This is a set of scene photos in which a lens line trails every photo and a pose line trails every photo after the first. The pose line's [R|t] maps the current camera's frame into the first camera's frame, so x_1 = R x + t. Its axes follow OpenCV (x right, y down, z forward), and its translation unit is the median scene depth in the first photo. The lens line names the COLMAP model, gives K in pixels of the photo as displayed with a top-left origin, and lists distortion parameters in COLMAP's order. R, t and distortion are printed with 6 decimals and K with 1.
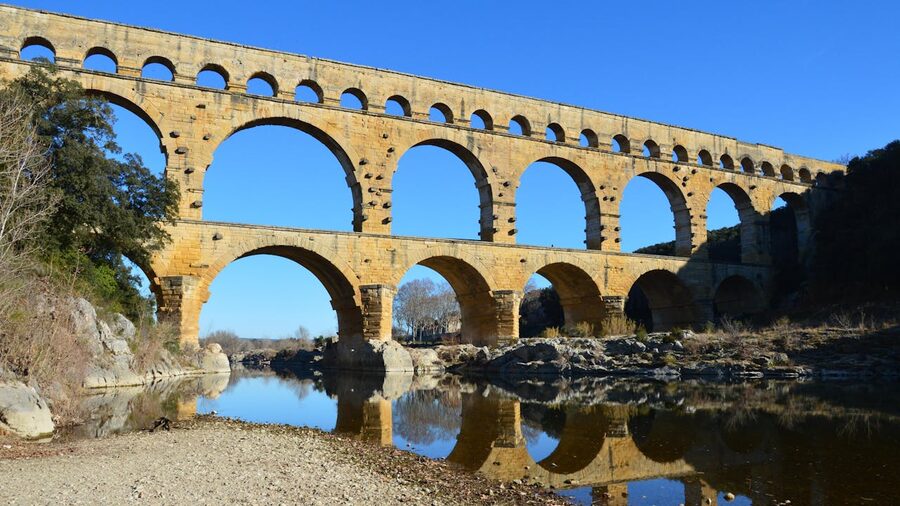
lens RADIAL K [[752.4, 0, 433.4], [0, 752.4, 274.6], [0, 0, 1]] dist [-0.024395, -0.000122]
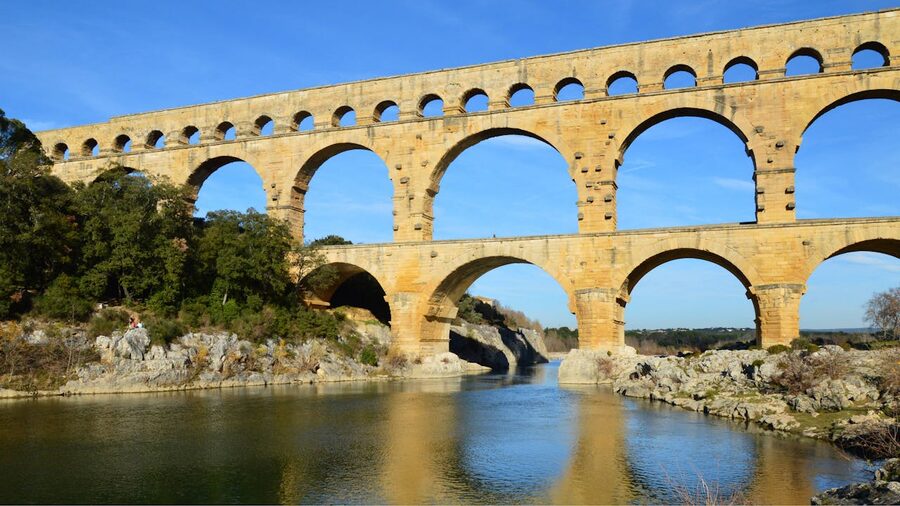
lens RADIAL K [[752.4, 0, 462.0], [0, 752.4, 314.0], [0, 0, 1]] dist [-0.024395, -0.000122]
pose [[0.674423, -0.035165, -0.737507, 0.445491], [0.067803, 0.997594, 0.014437, 0.018440], [0.735225, -0.059742, 0.675185, 0.245534]]
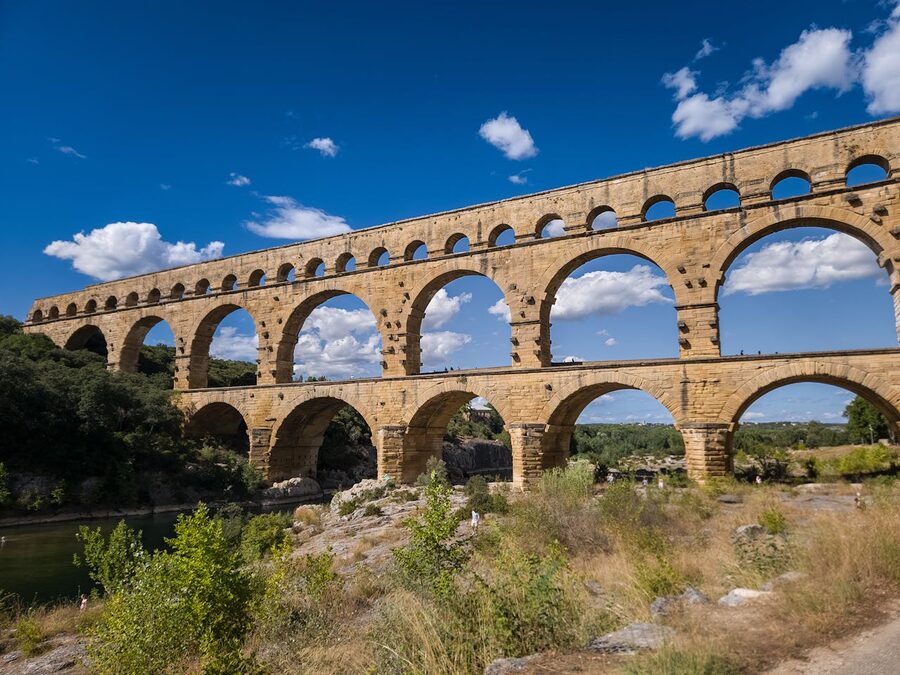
lens RADIAL K [[782.9, 0, 392.7], [0, 782.9, 336.1], [0, 0, 1]] dist [0.064678, -0.014132]
pose [[0.454729, -0.147444, -0.878340, 0.832791], [0.058476, 0.989016, -0.135749, 0.035042], [0.888708, 0.010367, 0.458356, 0.460115]]
